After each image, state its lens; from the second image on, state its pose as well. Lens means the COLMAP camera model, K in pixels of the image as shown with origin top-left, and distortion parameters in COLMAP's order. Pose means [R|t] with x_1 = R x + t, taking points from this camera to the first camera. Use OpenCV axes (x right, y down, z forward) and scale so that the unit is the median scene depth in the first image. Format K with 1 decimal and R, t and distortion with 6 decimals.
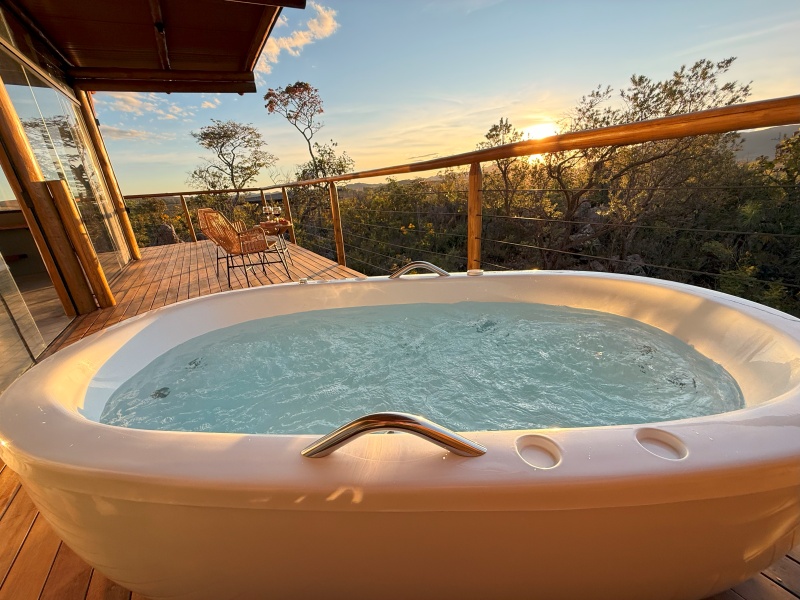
lens RADIAL K [[319.3, 0, 402.4], [0, 319.3, 294.9], [0, 0, 1]] dist [-0.001132, 0.000252]
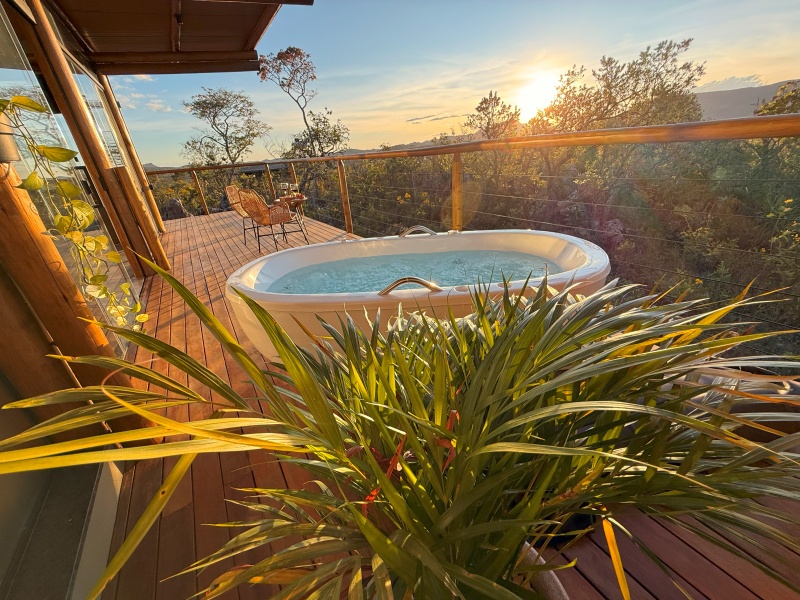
lens RADIAL K [[319.3, 0, 404.6], [0, 319.3, 298.3], [0, 0, 1]] dist [-0.001132, 0.000252]
pose [[0.999621, -0.023046, 0.015086, -0.009044], [0.021367, 0.994417, 0.103339, 0.018264], [-0.017384, -0.102977, 0.994532, -0.127575]]
